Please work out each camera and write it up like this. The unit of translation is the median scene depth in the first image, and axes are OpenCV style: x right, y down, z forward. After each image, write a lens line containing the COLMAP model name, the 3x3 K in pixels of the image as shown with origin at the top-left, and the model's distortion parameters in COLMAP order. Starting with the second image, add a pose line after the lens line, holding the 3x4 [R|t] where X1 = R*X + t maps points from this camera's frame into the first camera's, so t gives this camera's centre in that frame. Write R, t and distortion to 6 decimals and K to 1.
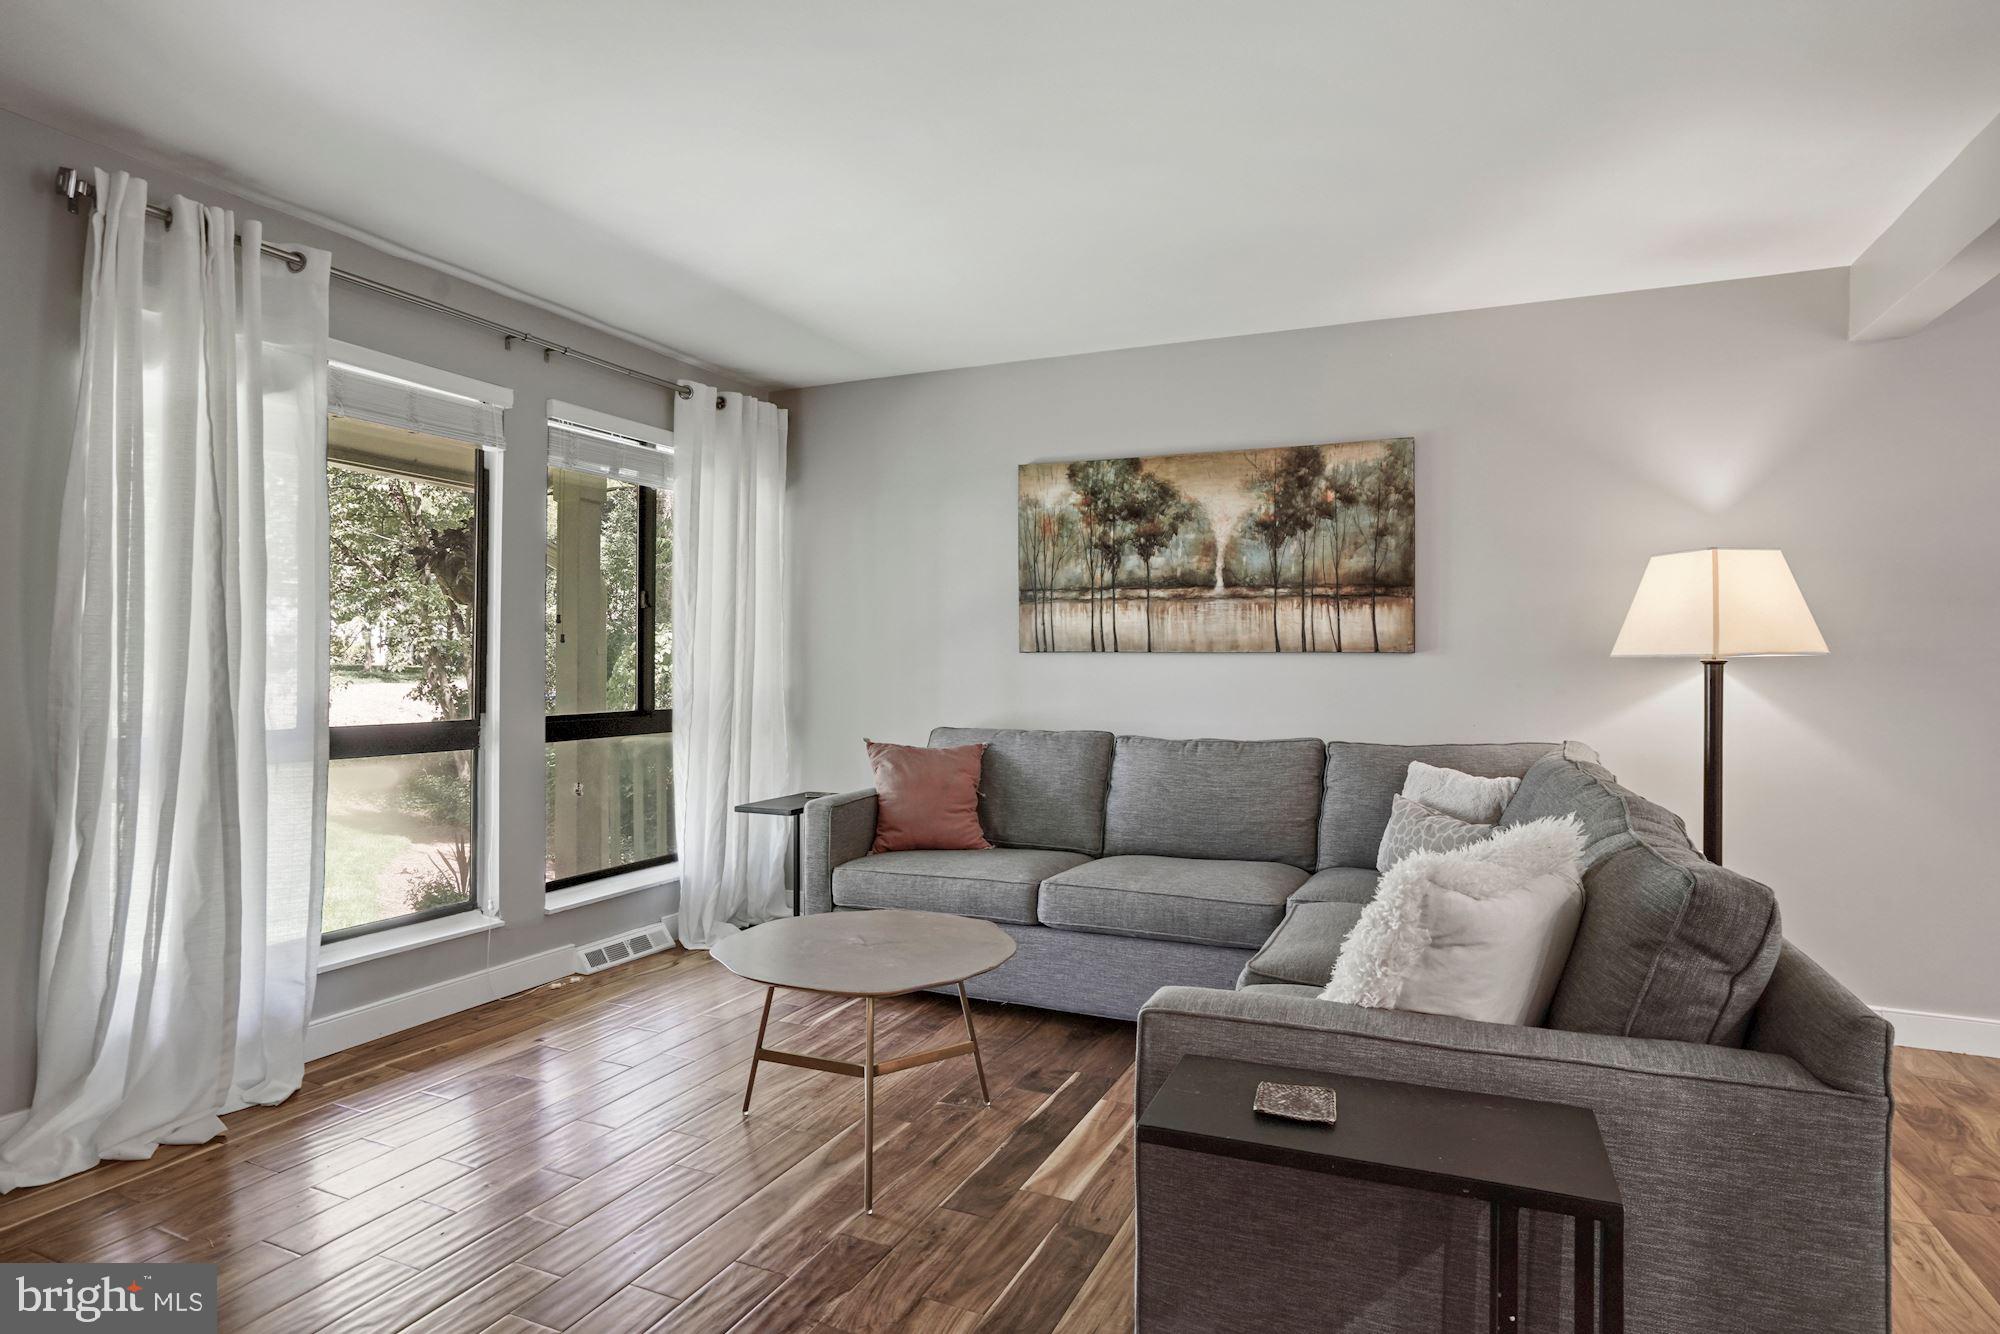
lens RADIAL K [[1101.9, 0, 997.9], [0, 1101.9, 649.9], [0, 0, 1]] dist [-0.010384, 0.001098]
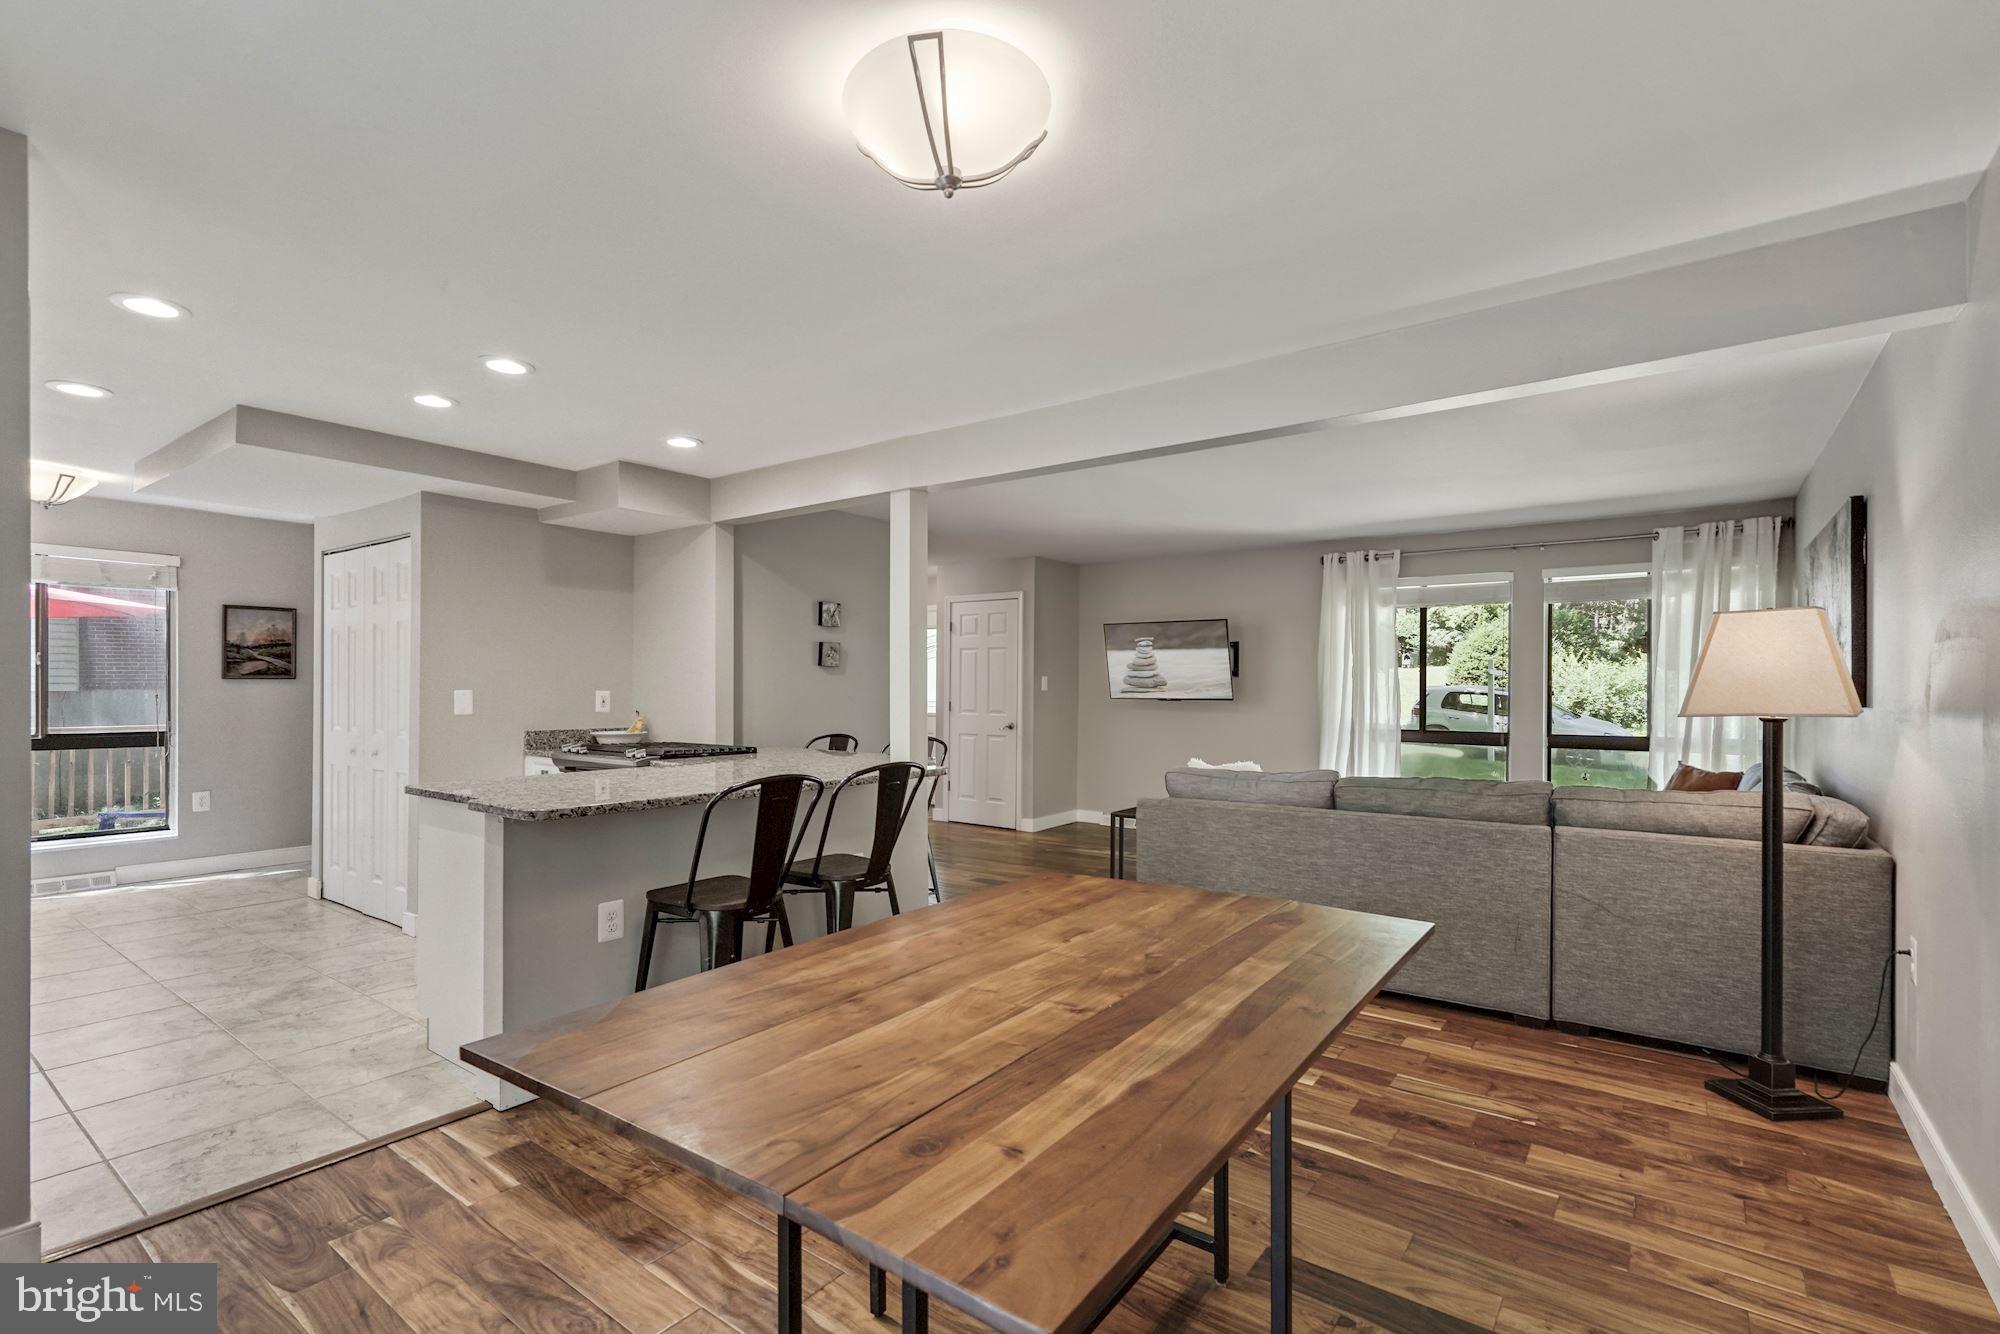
lens RADIAL K [[925.2, 0, 994.6], [0, 925.2, 682.1], [0, 0, 1]] dist [0.002099, -0.000090]
pose [[-0.224173, -0.009361, -0.974504, 1.311449], [-0.001364, 0.999956, -0.009292, -0.012135], [0.974548, -0.000754, -0.224176, 0.392052]]
